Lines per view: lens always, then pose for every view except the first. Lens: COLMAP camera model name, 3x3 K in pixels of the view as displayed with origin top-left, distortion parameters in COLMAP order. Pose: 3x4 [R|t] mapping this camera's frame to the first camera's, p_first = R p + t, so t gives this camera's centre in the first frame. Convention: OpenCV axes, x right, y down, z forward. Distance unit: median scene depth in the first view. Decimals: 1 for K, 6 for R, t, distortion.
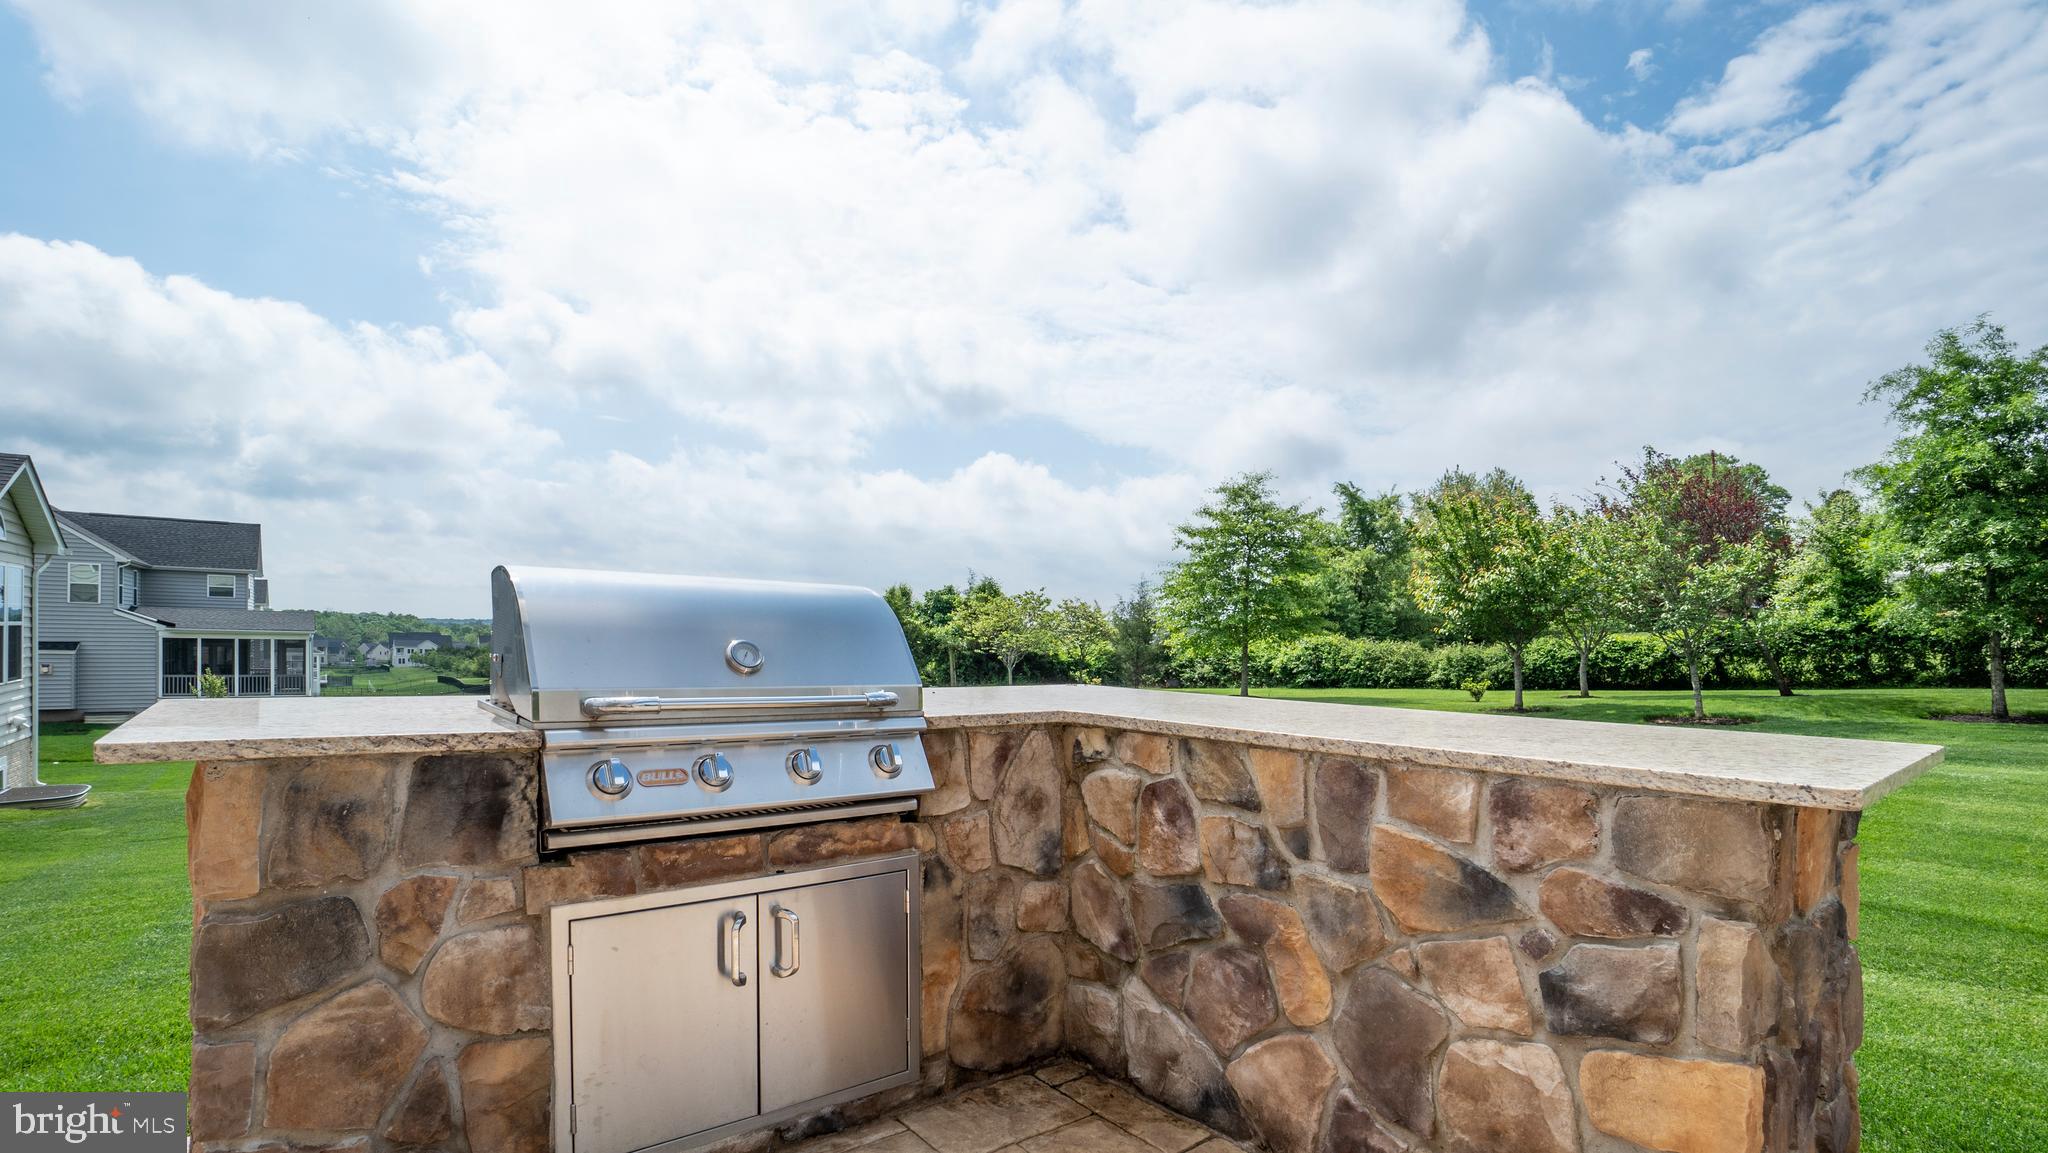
lens RADIAL K [[931.0, 0, 1024.0], [0, 931.0, 662.8], [0, 0, 1]] dist [-0.052386, 0.013787]
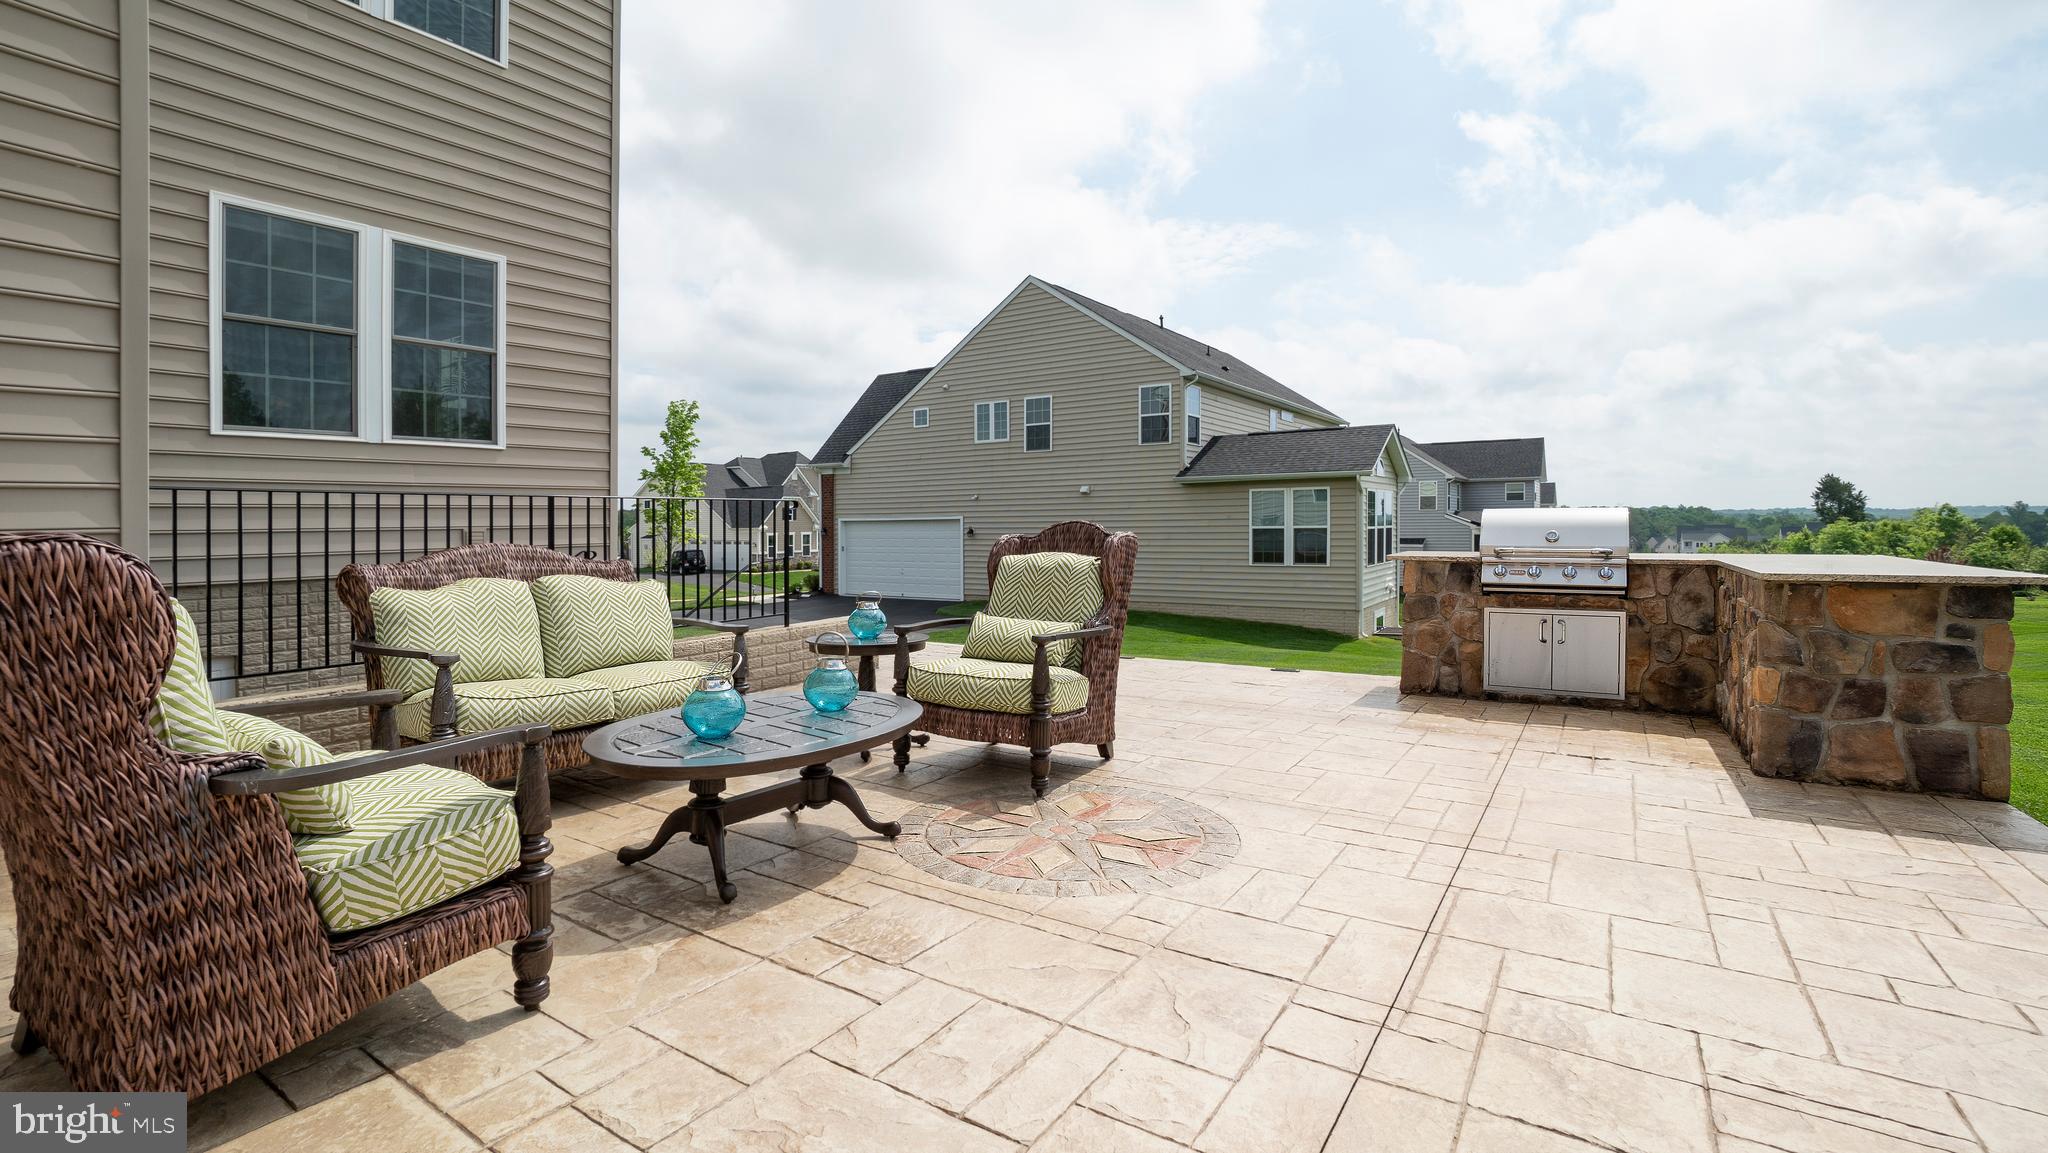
lens RADIAL K [[921.9, 0, 1013.8], [0, 921.9, 541.4], [0, 0, 1]] dist [-0.067215, 0.025916]
pose [[0.323642, -0.006217, -0.946159, 1.677040], [-0.010215, 0.999897, -0.010065, 0.050997], [0.946124, 0.012922, 0.323545, -1.405873]]
